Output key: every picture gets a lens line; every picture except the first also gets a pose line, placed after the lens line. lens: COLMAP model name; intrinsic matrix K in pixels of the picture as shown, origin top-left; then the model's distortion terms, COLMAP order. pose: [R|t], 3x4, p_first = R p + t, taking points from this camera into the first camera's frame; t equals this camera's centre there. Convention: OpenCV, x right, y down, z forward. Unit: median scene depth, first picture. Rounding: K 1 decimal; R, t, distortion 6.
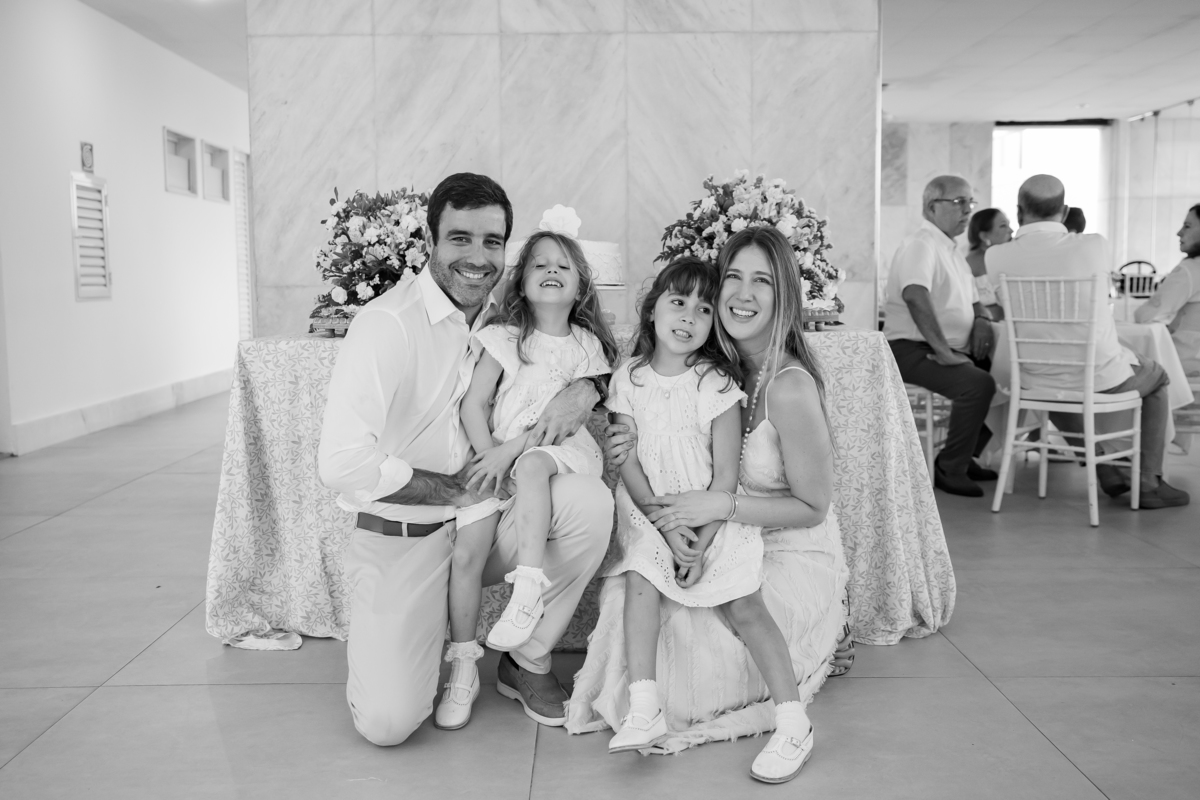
lens RADIAL K [[1184.1, 0, 597.9], [0, 1184.1, 400.1], [0, 0, 1]] dist [-0.045037, 0.032521]
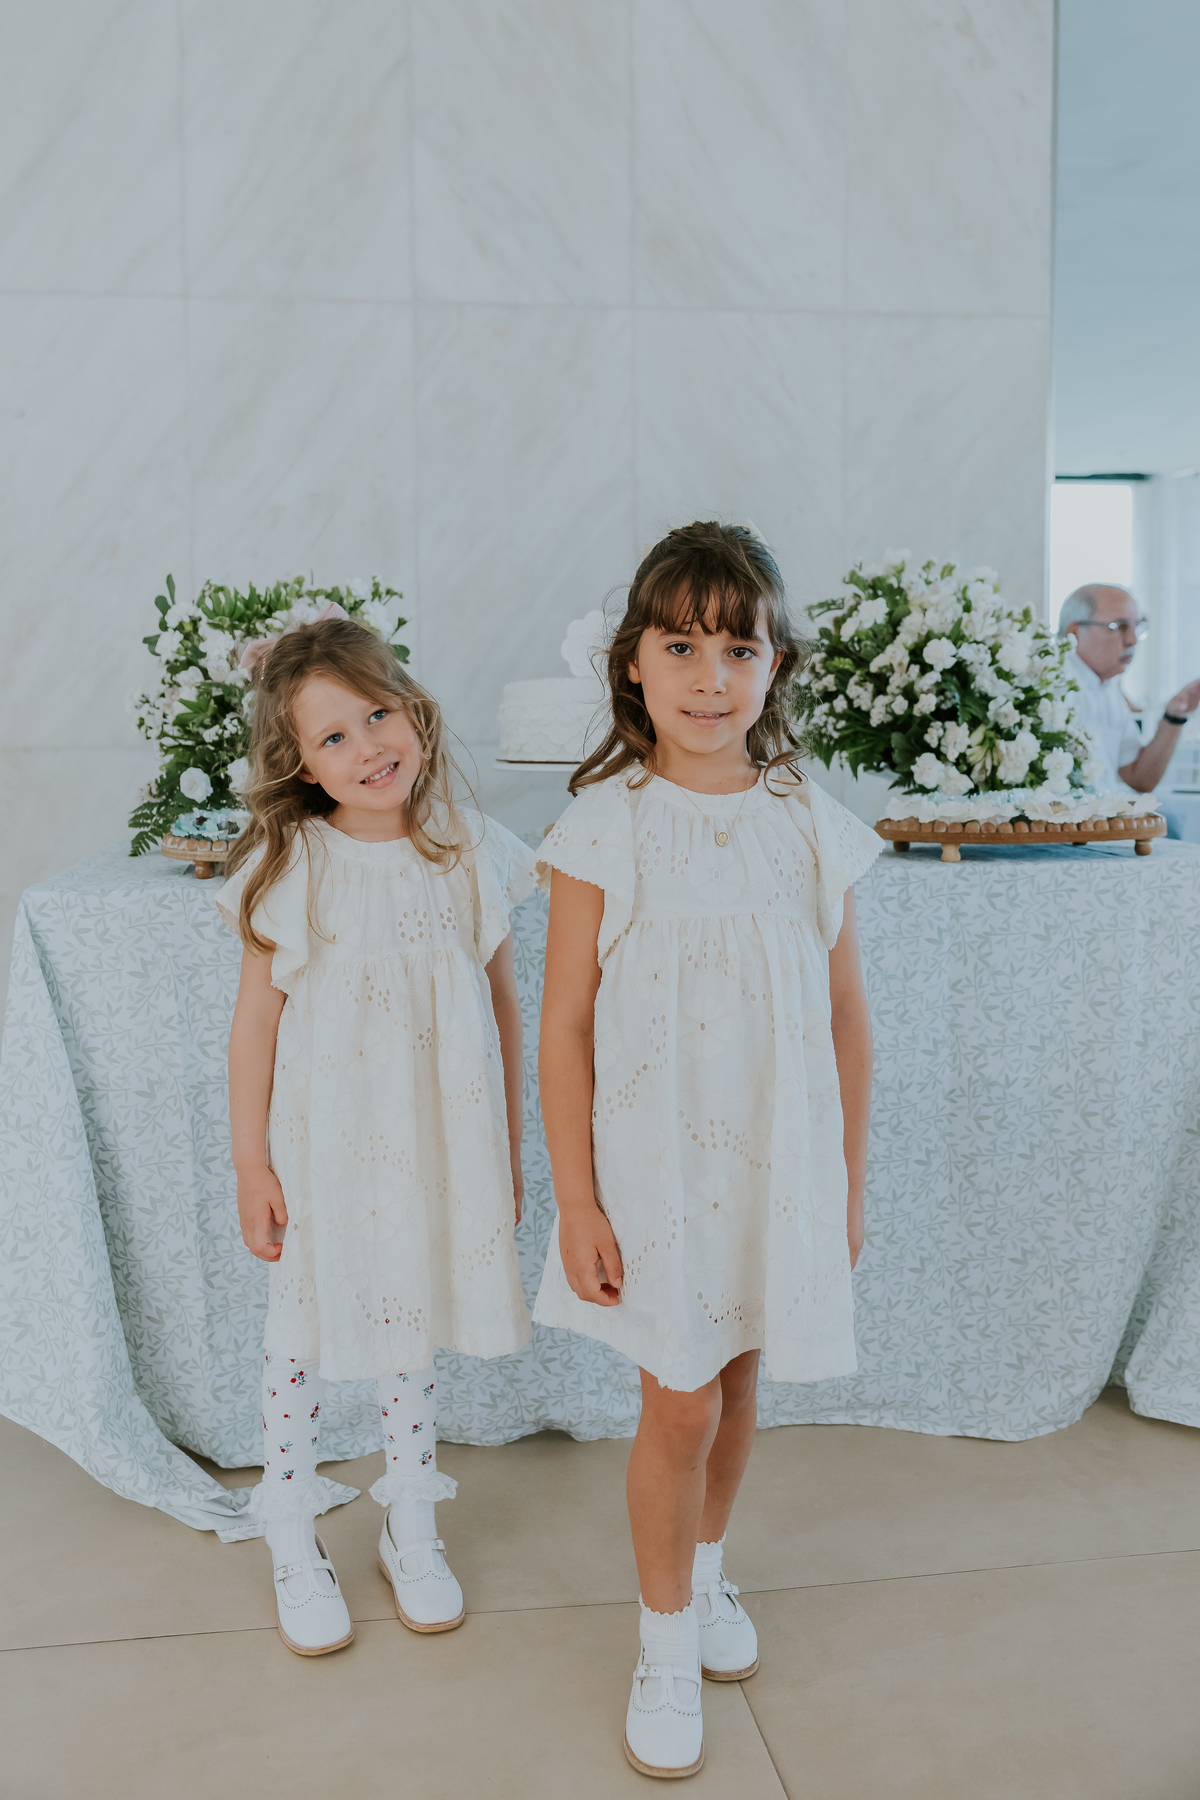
lens RADIAL K [[1693.3, 0, 572.2], [0, 1693.3, 833.5], [0, 0, 1]] dist [0.003766, 0.017977]
pose [[0.991819, -0.010193, 0.127248, -0.145747], [0.012825, 0.999720, -0.019881, -0.049304], [-0.127010, 0.021350, 0.991672, 0.239590]]
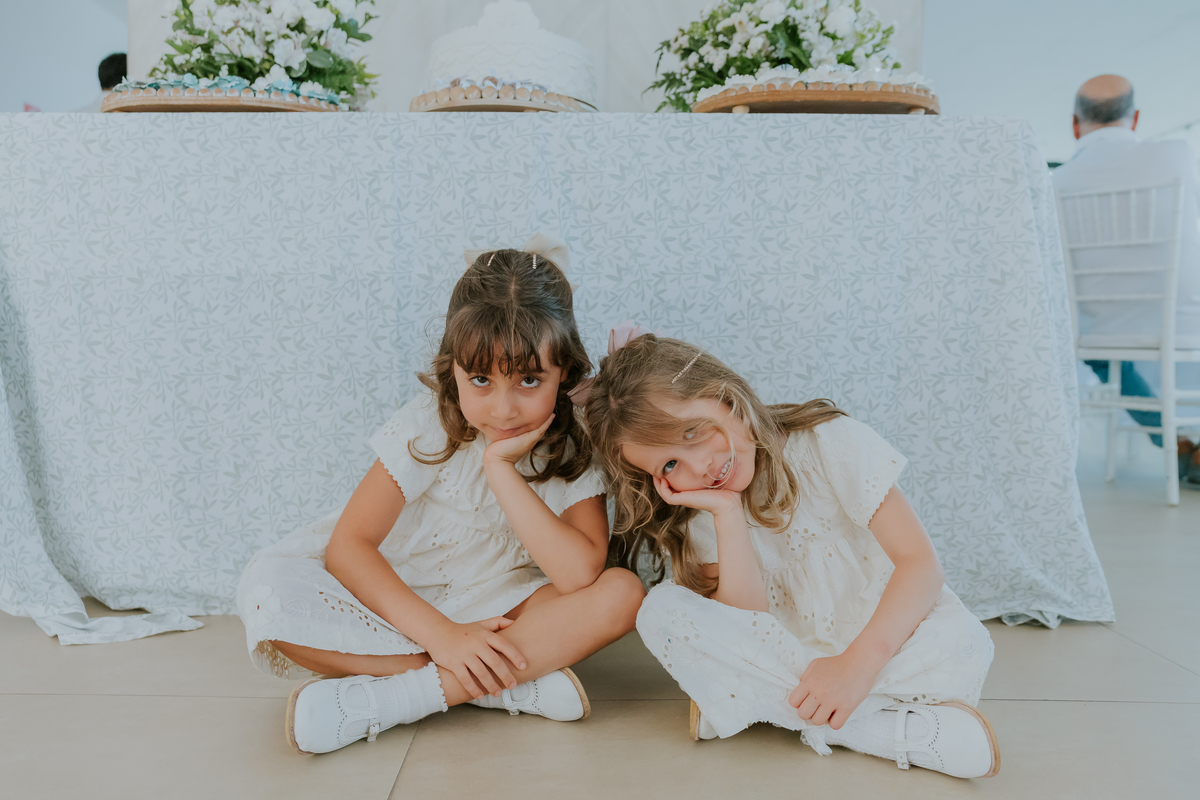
lens RADIAL K [[1017.7, 0, 588.6], [0, 1017.7, 400.7], [0, 0, 1]] dist [0.010432, 0.009730]
pose [[0.999769, 0.019660, 0.008644, 0.014192], [-0.019271, 0.998891, -0.042967, 0.096779], [-0.009480, 0.042791, 0.999039, 0.421279]]
